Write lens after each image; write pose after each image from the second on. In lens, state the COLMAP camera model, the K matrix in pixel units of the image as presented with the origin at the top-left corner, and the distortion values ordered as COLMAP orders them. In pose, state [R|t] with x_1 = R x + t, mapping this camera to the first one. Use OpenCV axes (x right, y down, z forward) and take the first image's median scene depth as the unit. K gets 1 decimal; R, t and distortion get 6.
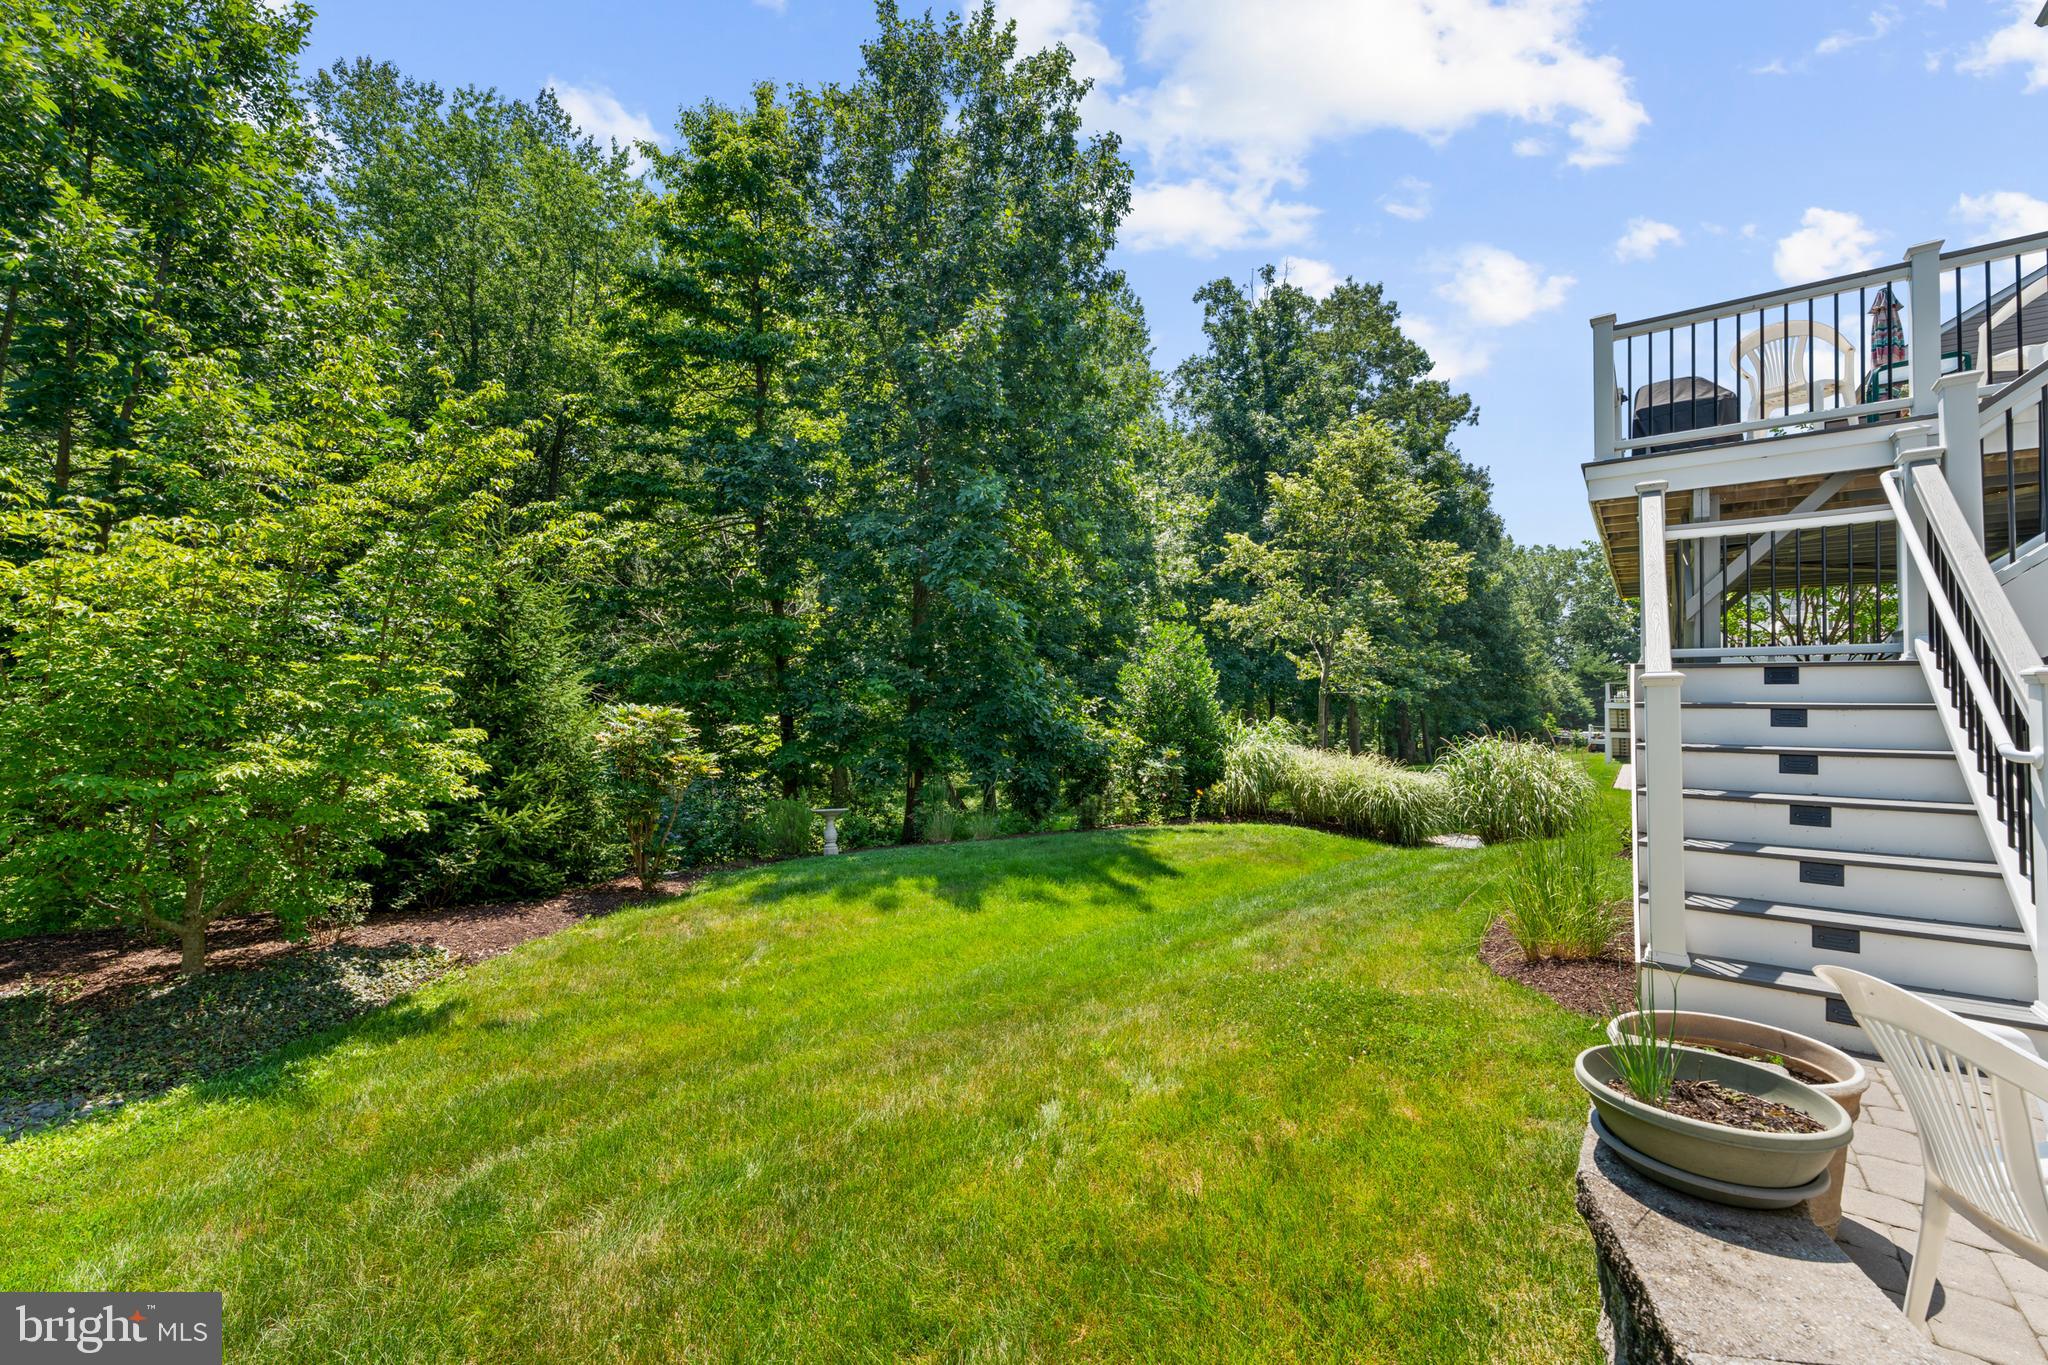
lens RADIAL K [[832.5, 0, 1012.5], [0, 832.5, 700.3], [0, 0, 1]] dist [0.008591, -0.003685]
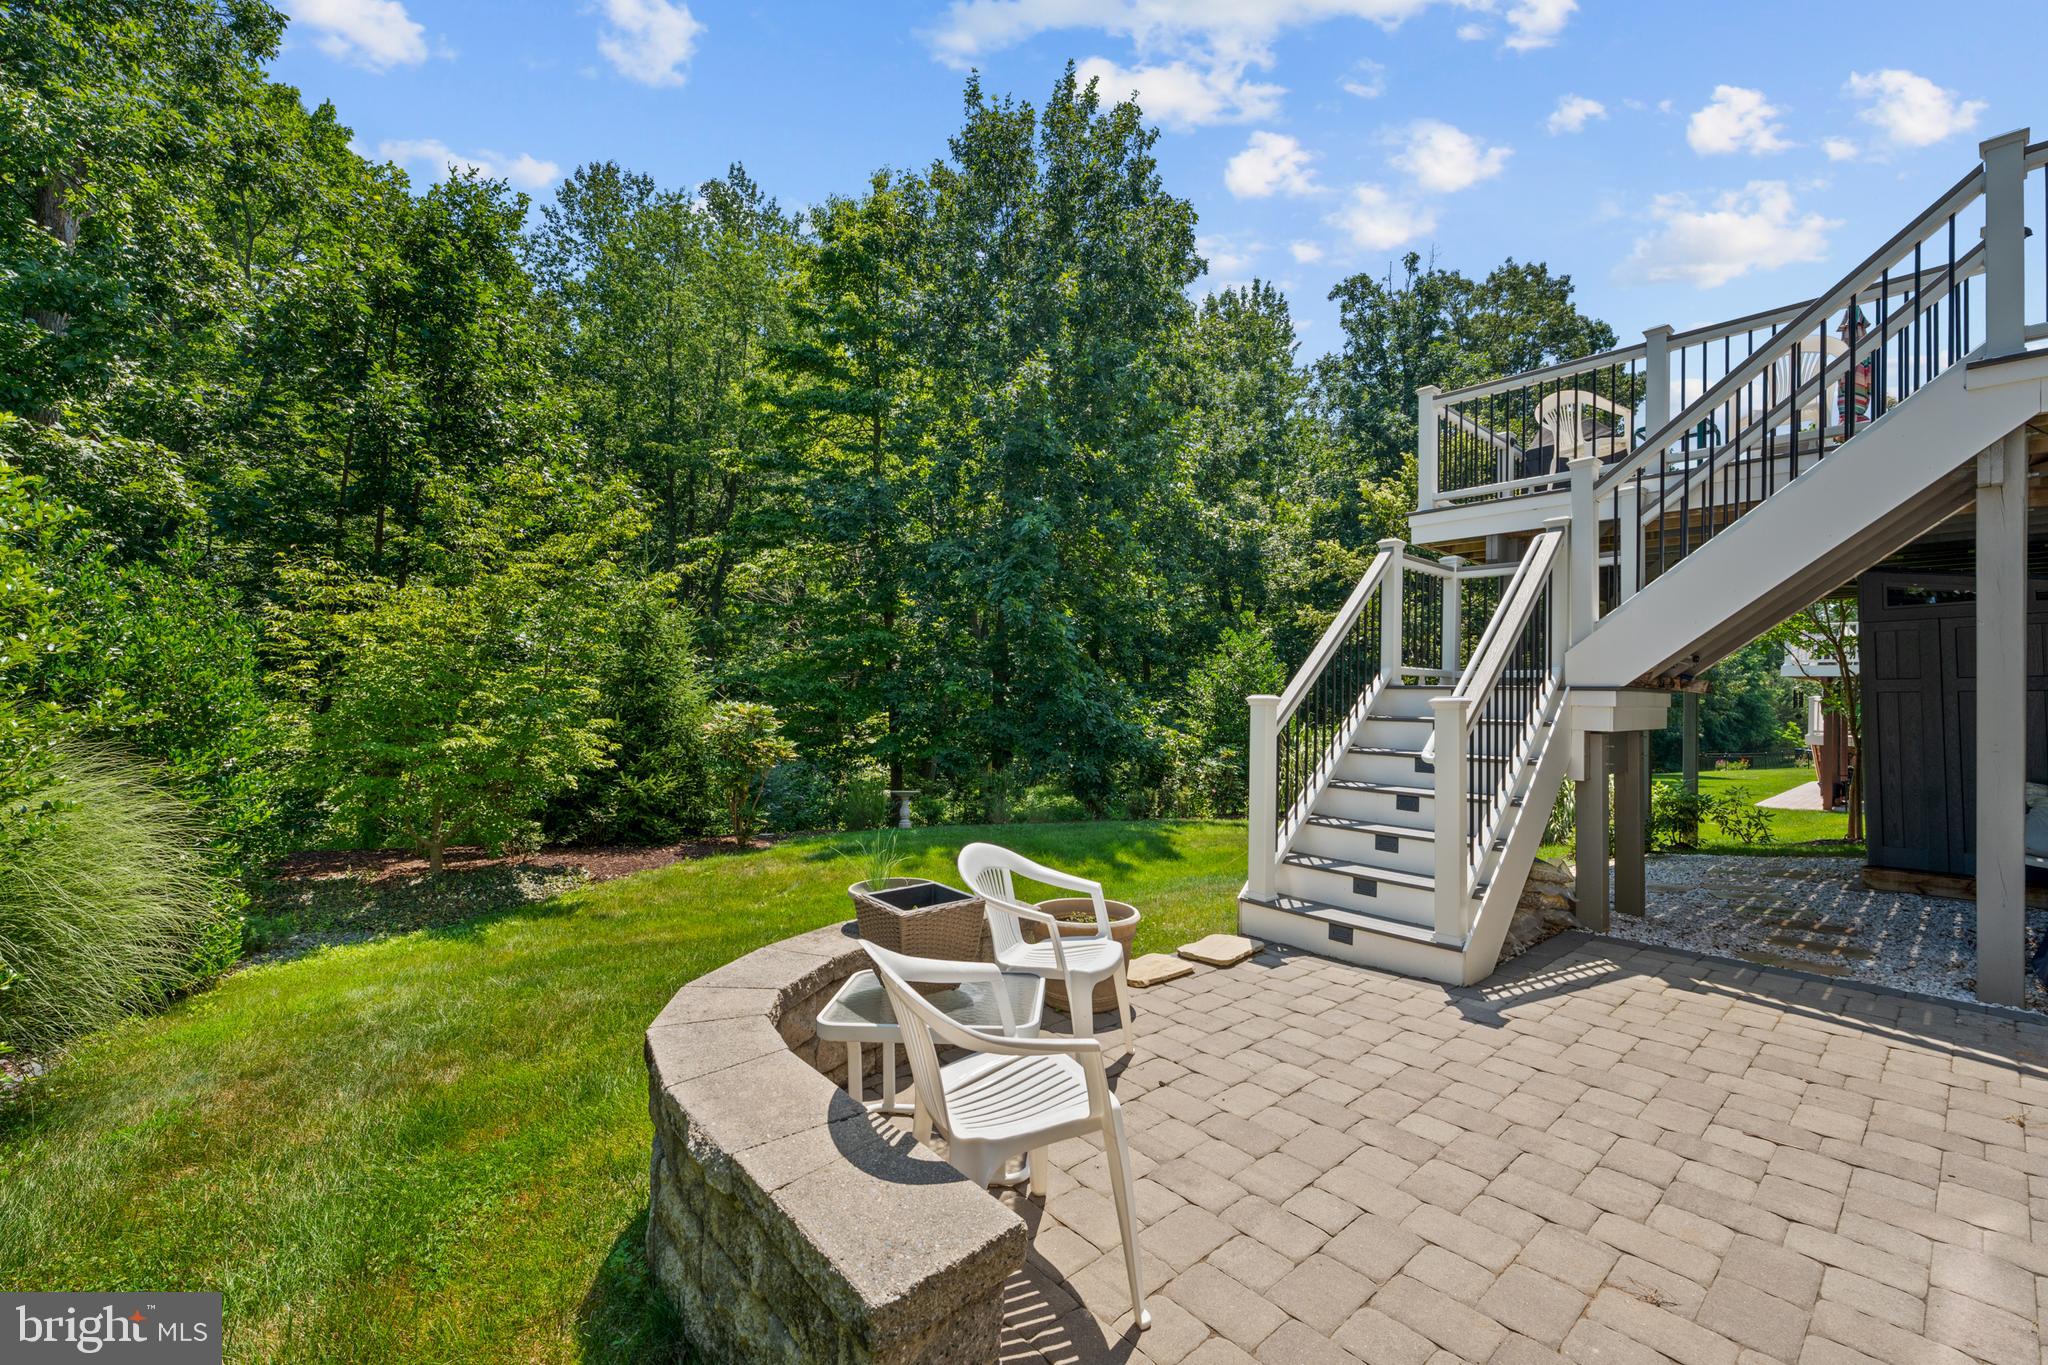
lens RADIAL K [[832.5, 0, 1012.5], [0, 832.5, 700.3], [0, 0, 1]] dist [0.008591, -0.003685]
pose [[0.976605, 0.013573, -0.214611, 0.245994], [-0.012695, 0.999904, 0.005469, -0.010528], [0.214665, -0.002617, 0.976684, -0.177624]]
